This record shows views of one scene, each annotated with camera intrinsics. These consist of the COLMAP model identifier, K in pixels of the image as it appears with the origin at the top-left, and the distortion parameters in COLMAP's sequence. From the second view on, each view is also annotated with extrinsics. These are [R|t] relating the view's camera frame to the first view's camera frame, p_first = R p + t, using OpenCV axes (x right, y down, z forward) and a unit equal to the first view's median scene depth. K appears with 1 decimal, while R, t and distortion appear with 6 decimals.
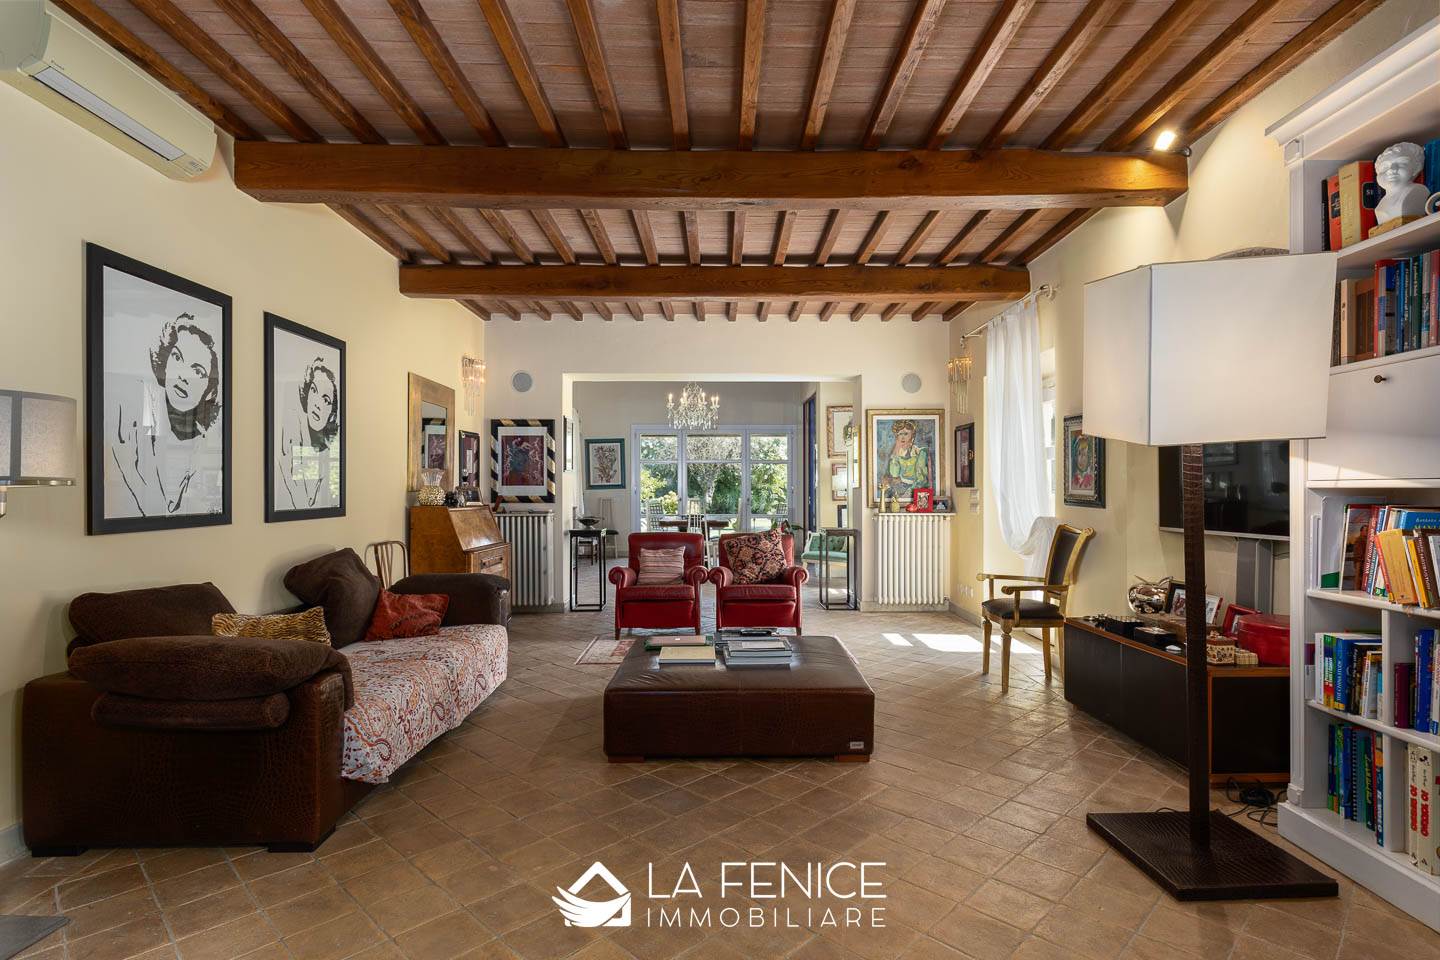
lens RADIAL K [[758.0, 0, 719.4], [0, 758.0, 475.8], [0, 0, 1]] dist [0.004509, 0.000140]
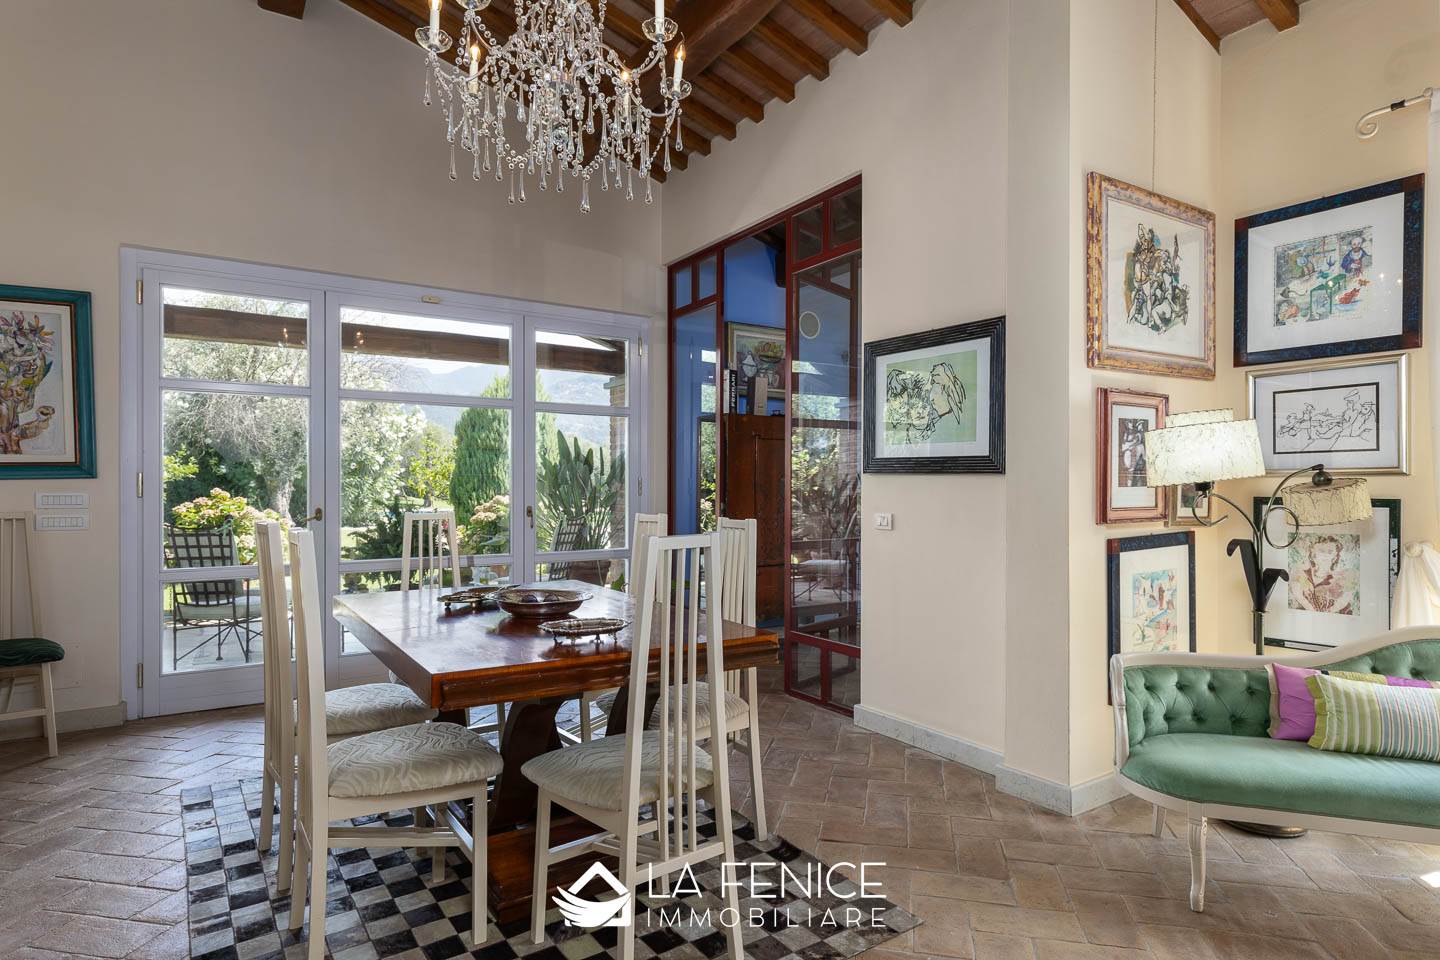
lens RADIAL K [[816.7, 0, 717.9], [0, 816.7, 488.7], [0, 0, 1]] dist [-0.007643, -0.001419]
pose [[0.837025, 0.000335, 0.547165, -0.170157], [-0.011585, 0.999786, 0.017110, 0.023050], [-0.547042, -0.020660, 0.836850, 1.126079]]
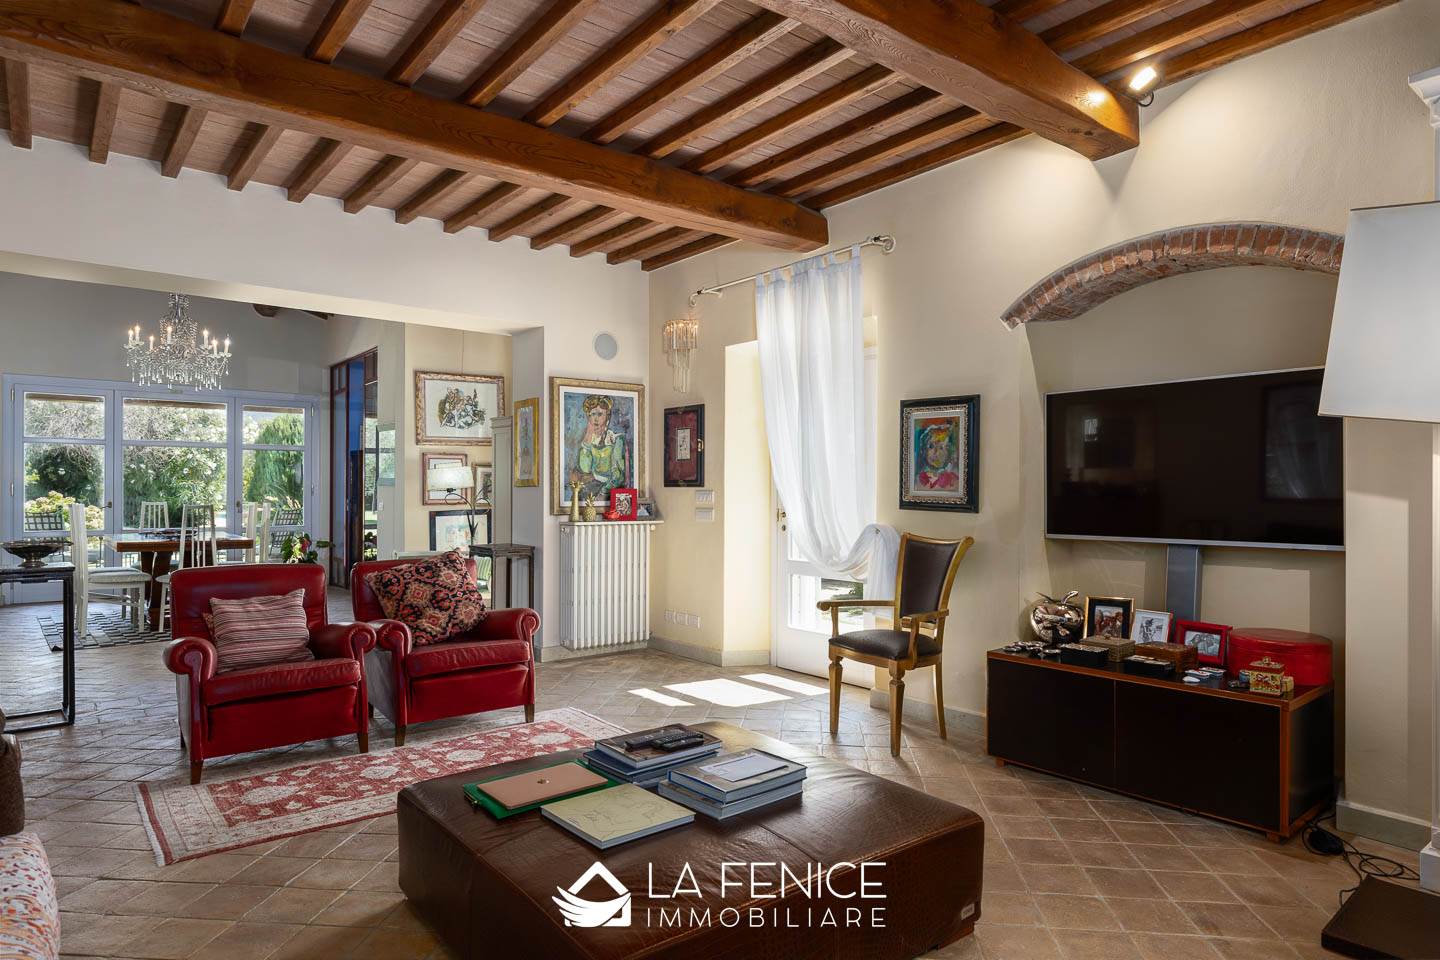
lens RADIAL K [[857.1, 0, 717.2], [0, 857.1, 480.8], [0, 0, 1]] dist [0.004711, 0.000522]
pose [[0.773570, 0.010975, 0.633616, -0.195998], [-0.015514, 0.999878, 0.001622, 0.006316], [-0.633521, -0.011084, 0.773646, 0.285017]]
